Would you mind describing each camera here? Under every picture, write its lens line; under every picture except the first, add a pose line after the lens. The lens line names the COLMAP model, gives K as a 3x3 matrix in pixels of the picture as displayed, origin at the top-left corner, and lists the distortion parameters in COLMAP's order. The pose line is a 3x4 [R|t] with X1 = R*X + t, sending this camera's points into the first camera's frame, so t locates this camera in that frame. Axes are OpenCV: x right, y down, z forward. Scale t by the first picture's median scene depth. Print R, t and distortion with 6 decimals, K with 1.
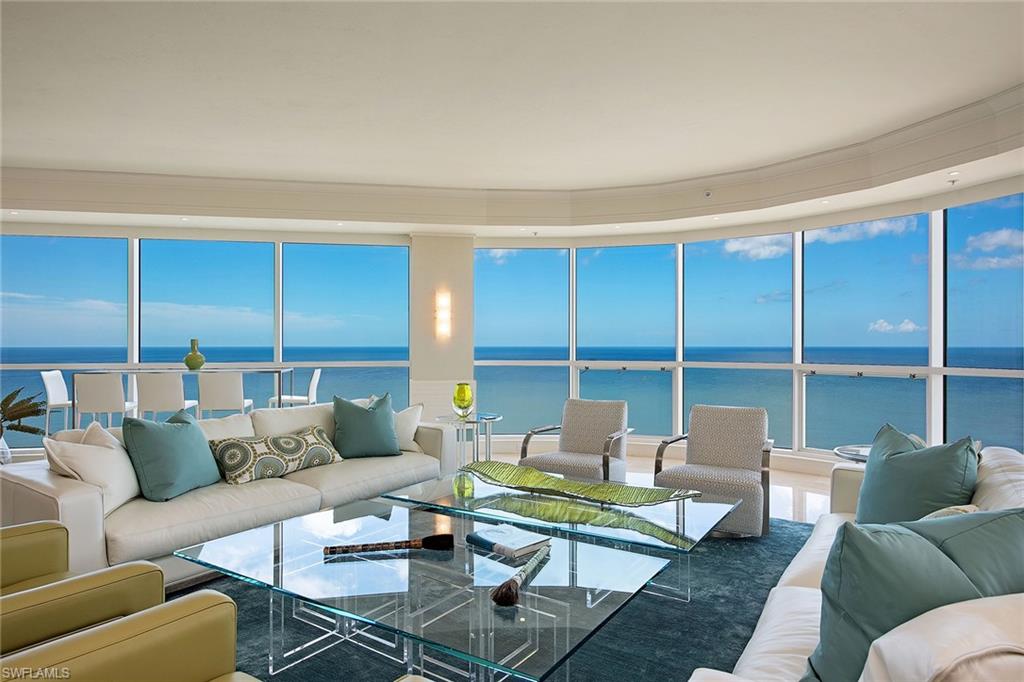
lens RADIAL K [[616.4, 0, 512.0], [0, 616.4, 341.0], [0, 0, 1]] dist [0.017749, -0.001307]
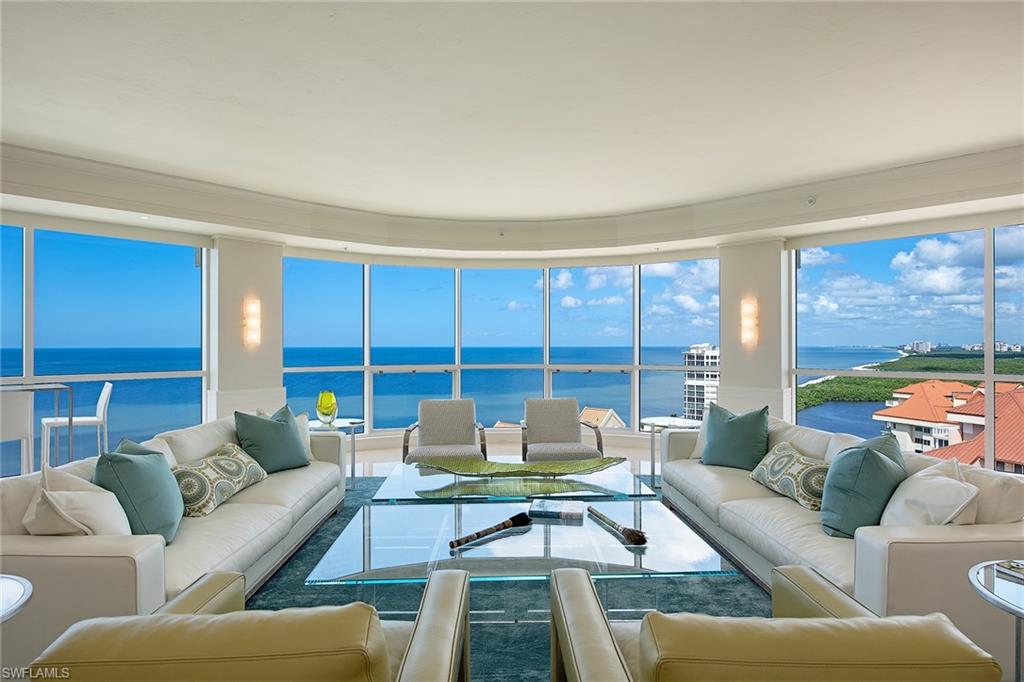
lens RADIAL K [[562.1, 0, 512.0], [0, 562.1, 341.0], [0, 0, 1]] dist [0.001693, 0.000489]
pose [[0.813874, 0.000959, 0.581041, -0.325749], [-0.001369, 0.999999, 0.000268, -0.014928], [-0.581040, -0.001014, 0.813874, 0.038057]]
